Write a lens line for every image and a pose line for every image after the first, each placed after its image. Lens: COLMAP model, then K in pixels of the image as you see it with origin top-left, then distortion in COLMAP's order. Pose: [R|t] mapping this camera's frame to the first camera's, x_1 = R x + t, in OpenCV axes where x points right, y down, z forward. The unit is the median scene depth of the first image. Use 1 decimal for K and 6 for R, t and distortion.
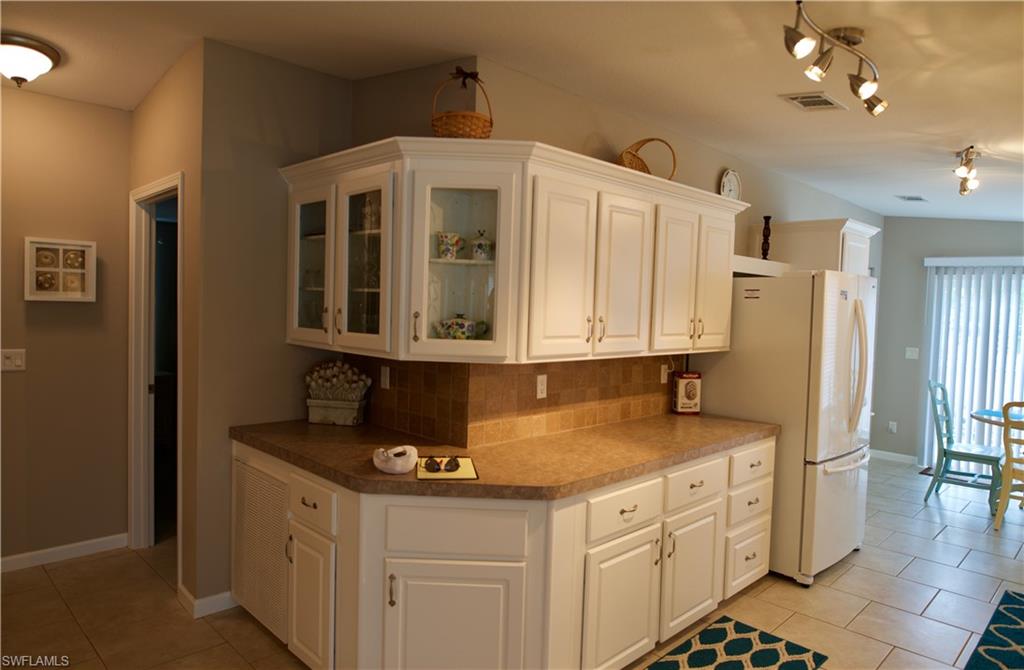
lens RADIAL K [[640.9, 0, 507.1], [0, 640.9, 331.2], [0, 0, 1]] dist [-0.021122, -0.001138]
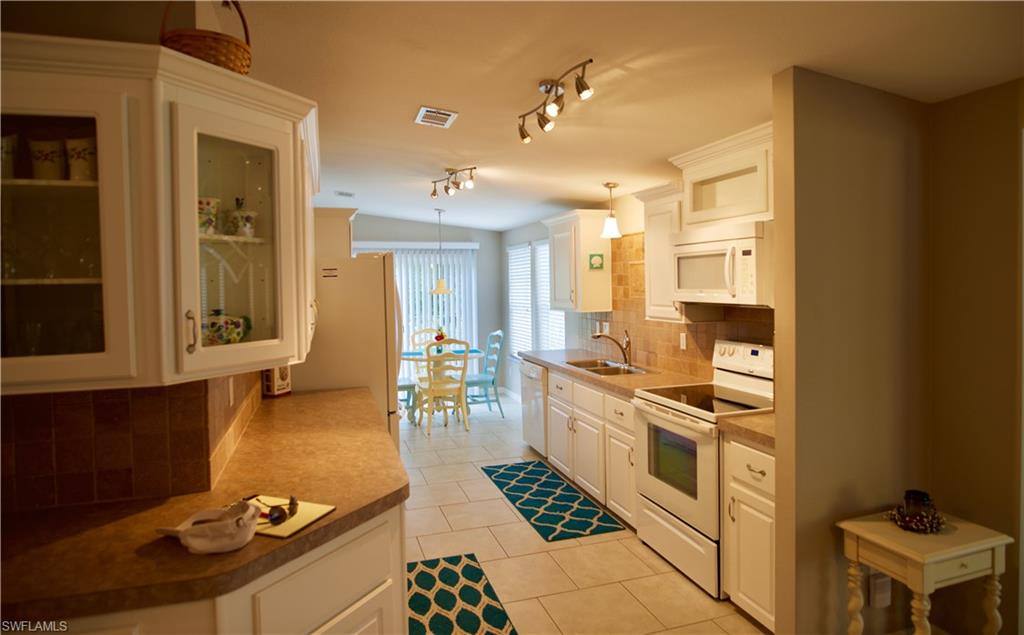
lens RADIAL K [[582.6, 0, 499.5], [0, 582.6, 295.1], [0, 0, 1]] dist [-0.021482, 0.000411]
pose [[0.468662, -0.056979, 0.881538, -0.346063], [0.070465, 0.997149, 0.026989, -0.026109], [-0.880563, 0.049468, 0.471340, 0.272156]]
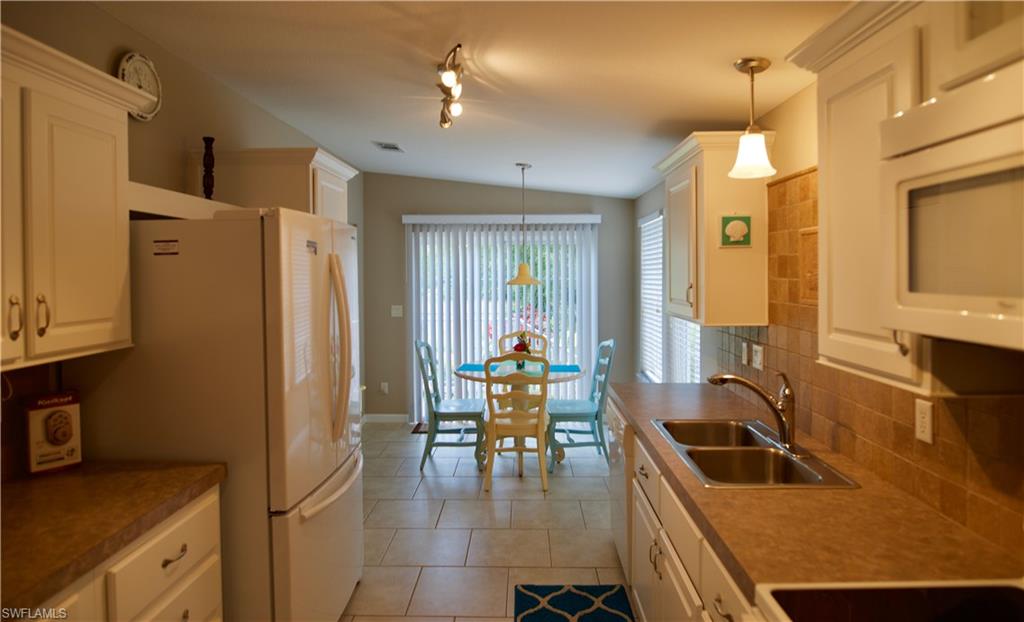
lens RADIAL K [[587.0, 0, 507.4], [0, 587.0, 283.4], [0, 0, 1]] dist [-0.025238, 0.000425]
pose [[0.721294, -0.049091, 0.690887, 0.230518], [0.059437, 0.998193, 0.008873, -0.010964], [-0.690074, 0.034664, 0.722908, 0.381070]]
